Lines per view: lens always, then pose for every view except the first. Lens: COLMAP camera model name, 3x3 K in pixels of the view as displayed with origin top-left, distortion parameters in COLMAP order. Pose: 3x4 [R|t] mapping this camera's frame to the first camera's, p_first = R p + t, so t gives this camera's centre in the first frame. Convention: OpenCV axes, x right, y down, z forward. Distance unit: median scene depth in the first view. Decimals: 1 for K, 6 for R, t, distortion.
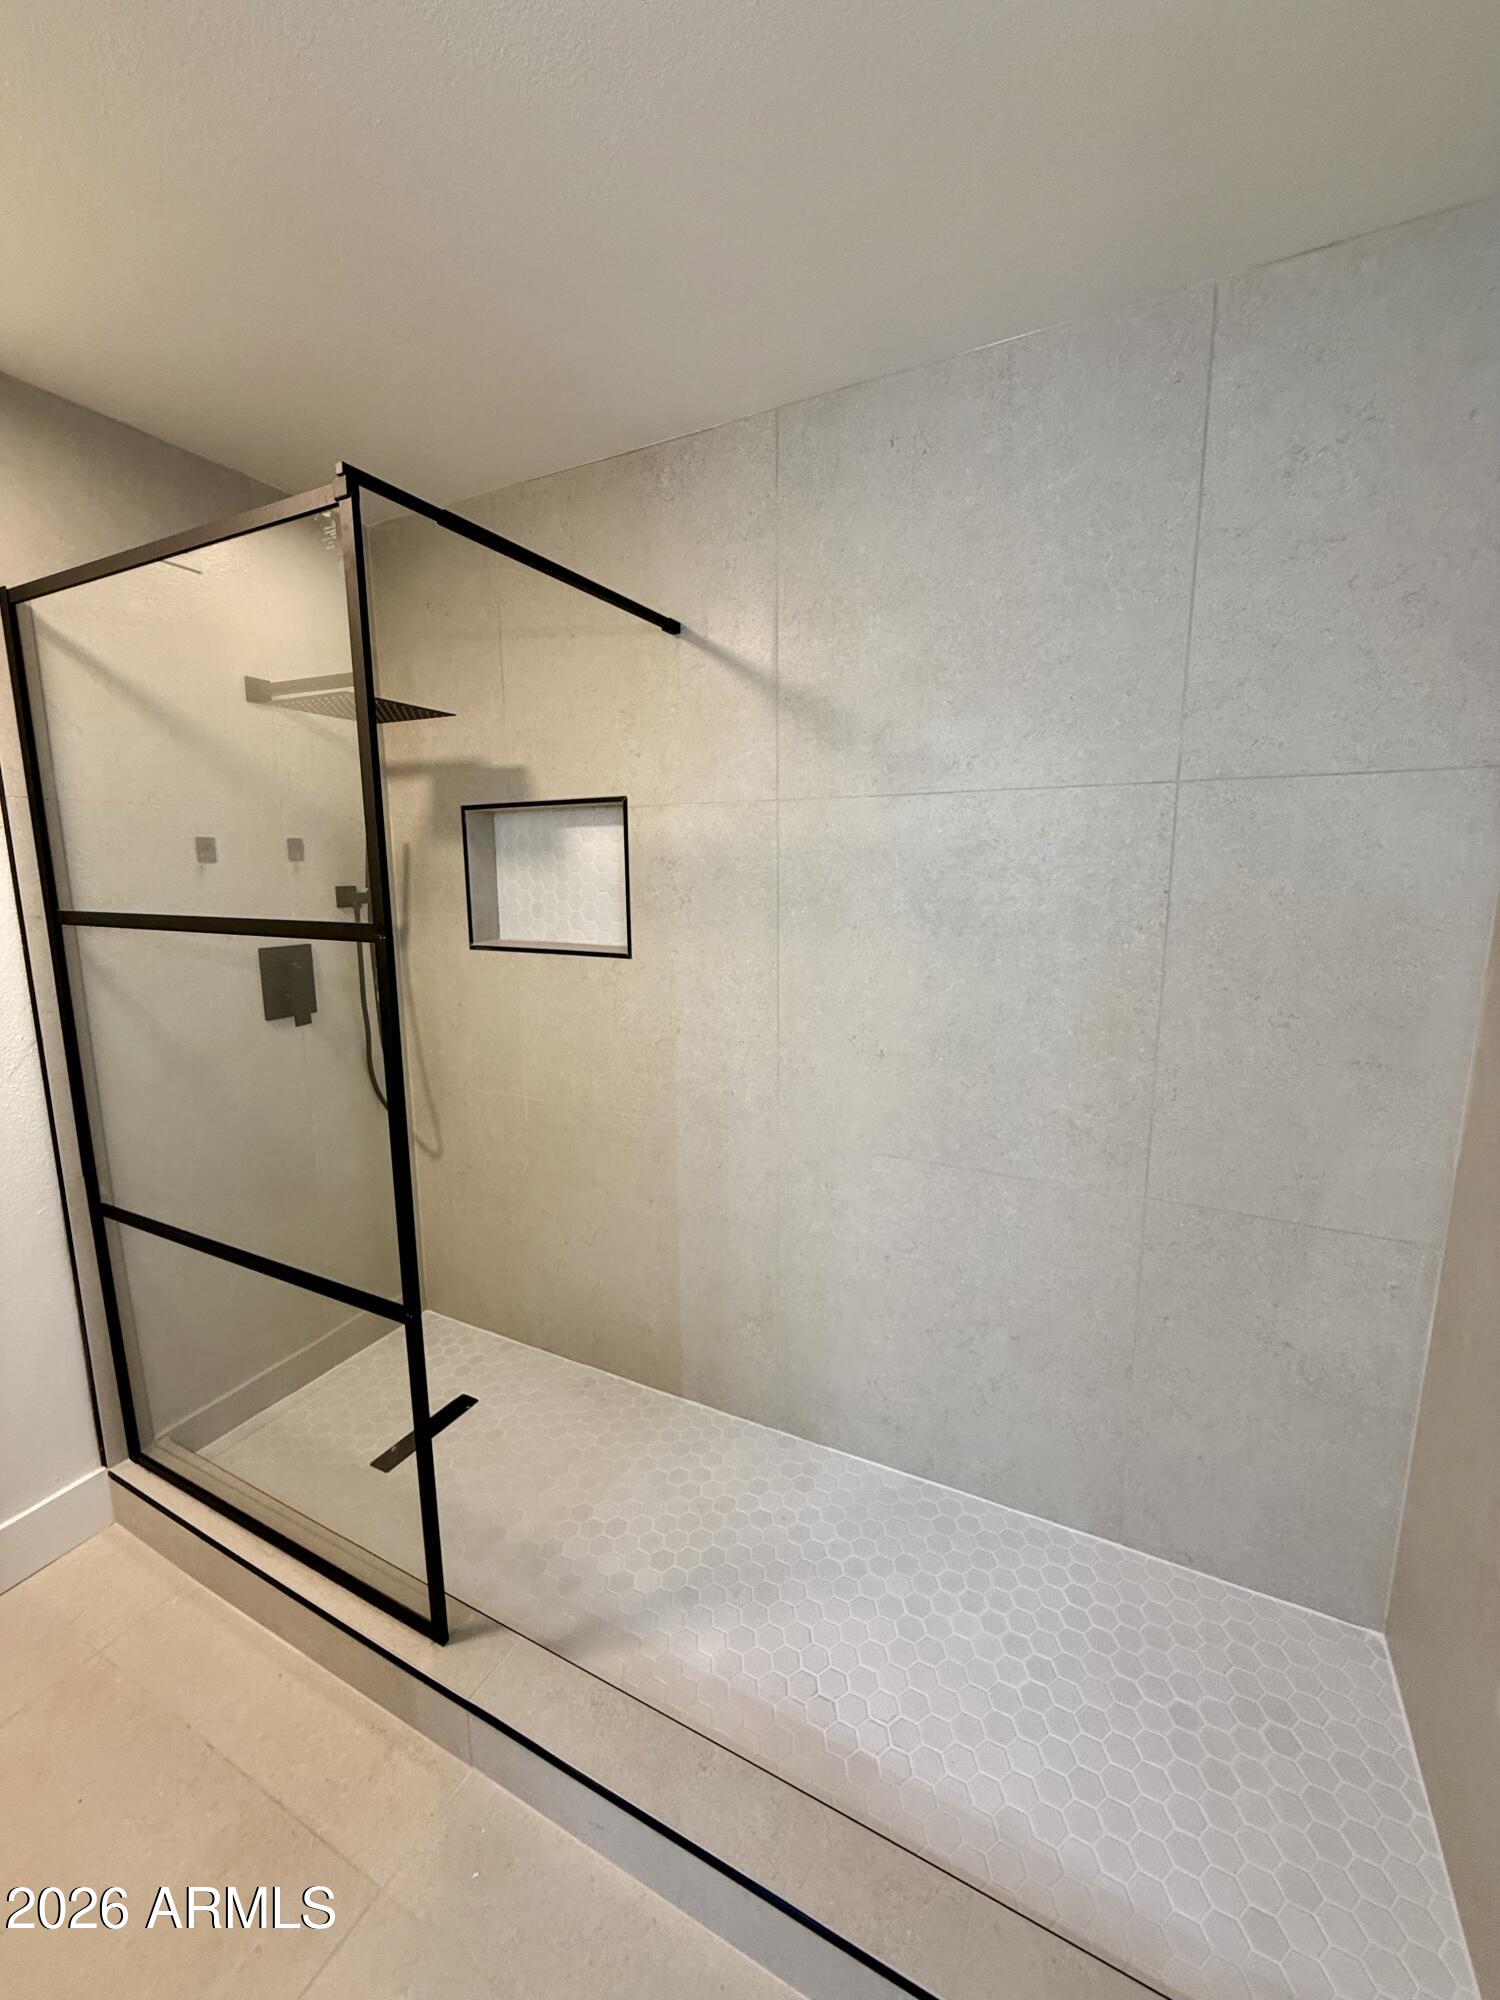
lens RADIAL K [[795.8, 0, 751.9], [0, 795.8, 995.2], [0, 0, 1]] dist [-0.000818, 0.000237]
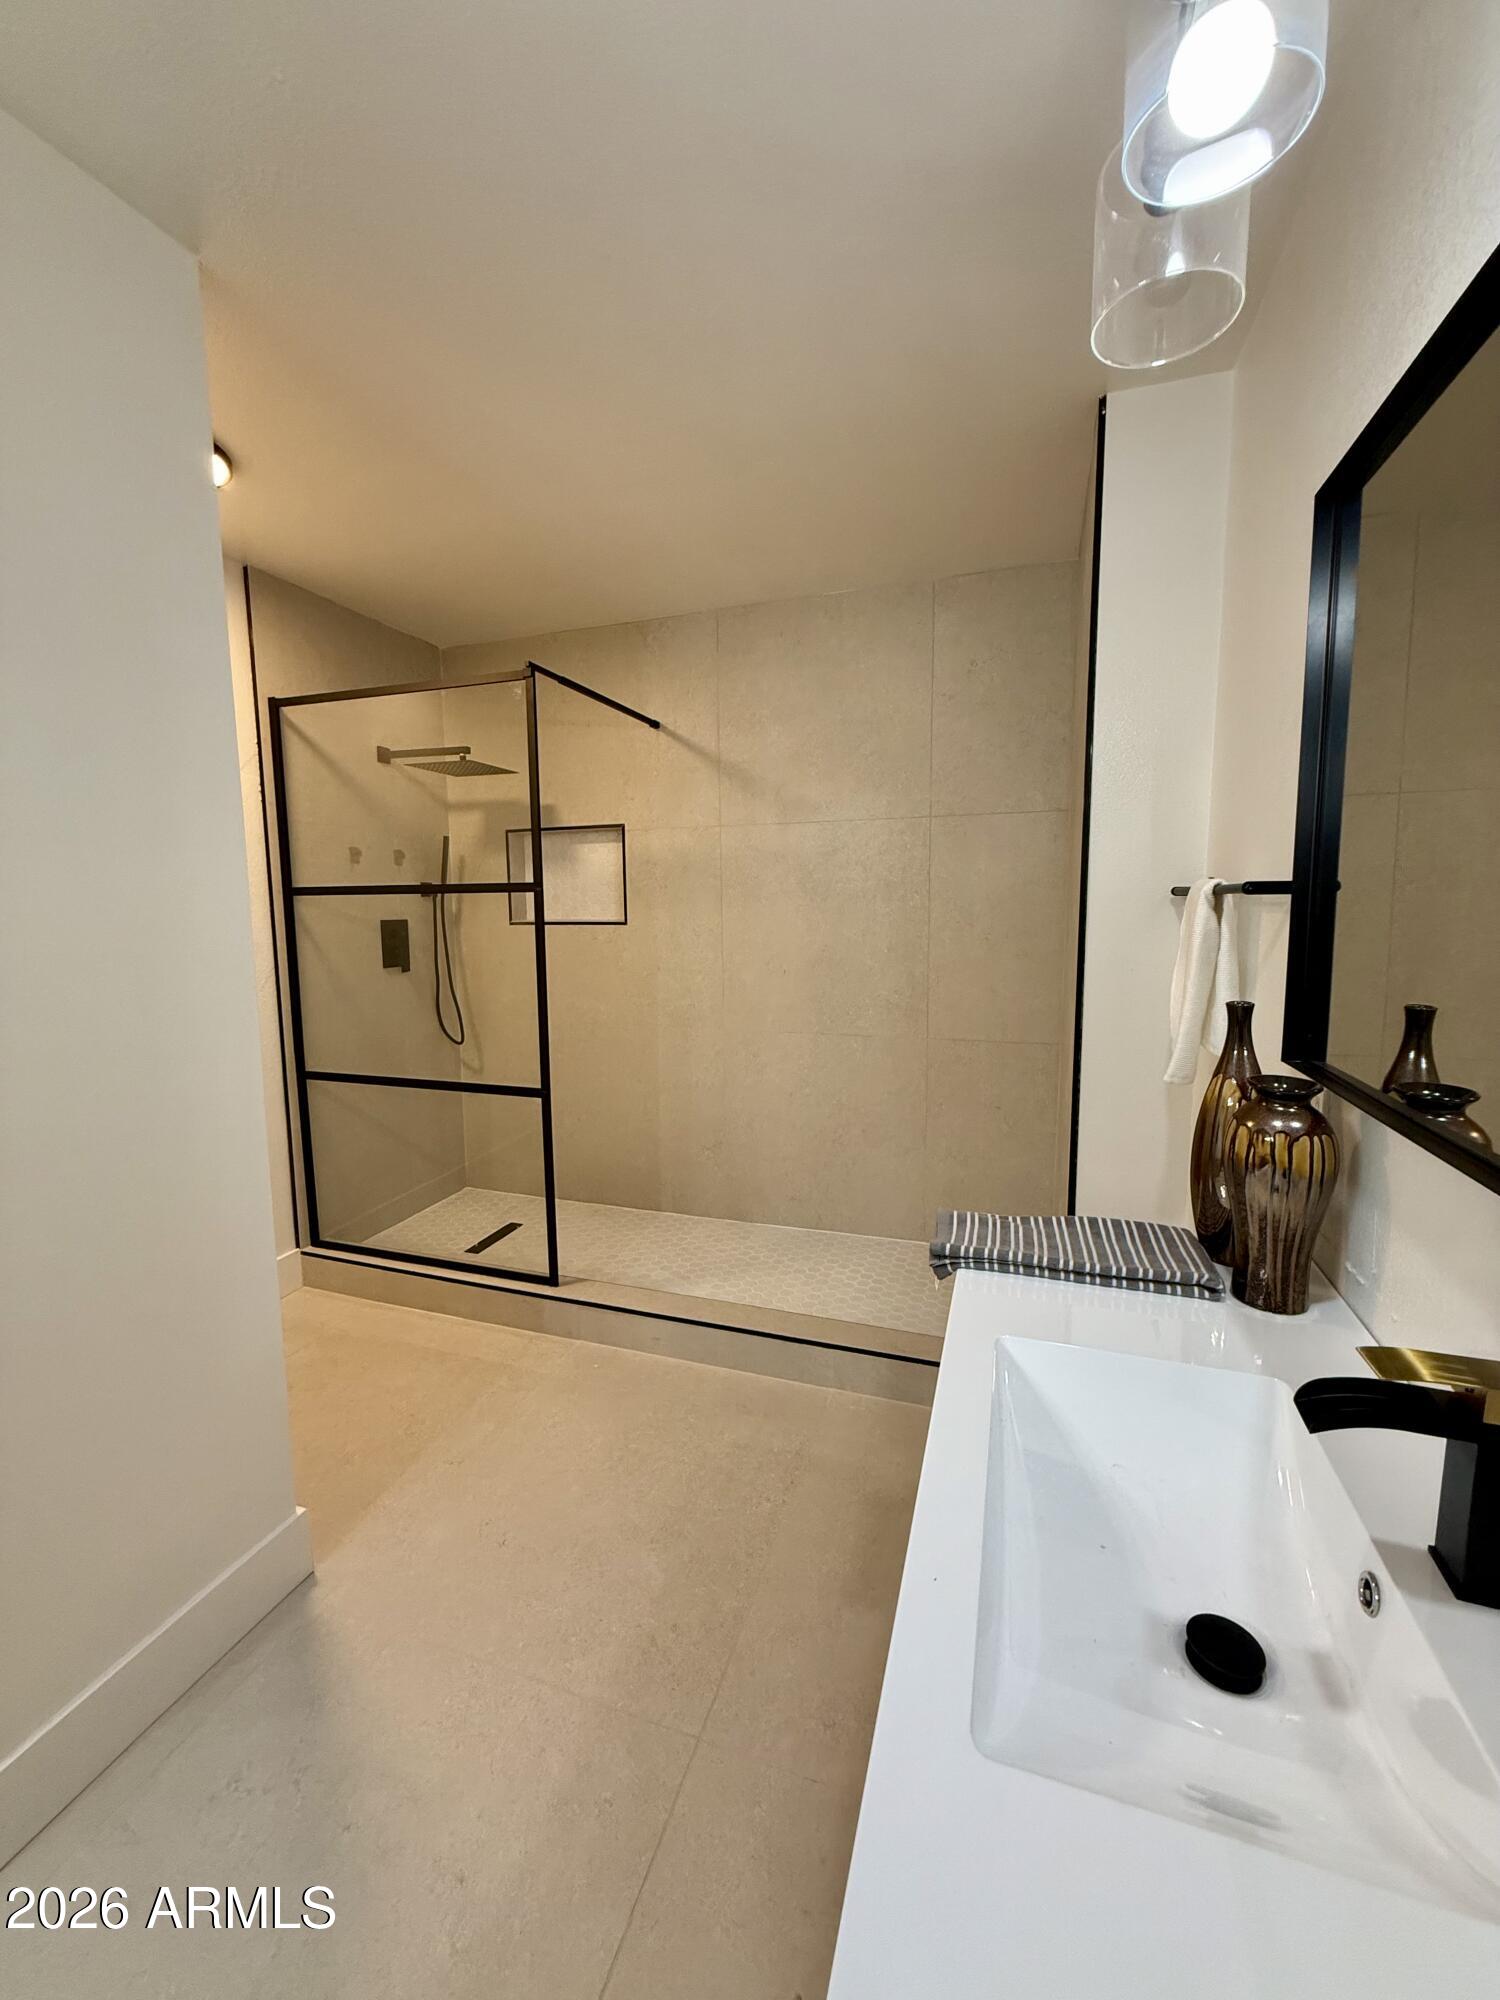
lens RADIAL K [[795.8, 0, 748.7], [0, 795.8, 998.7], [0, 0, 1]] dist [-0.000818, 0.000237]
pose [[0.990209, -0.020888, 0.138022, -0.148947], [0.027264, 0.998639, -0.044467, 0.200497], [-0.136906, 0.047794, 0.989430, -0.676053]]
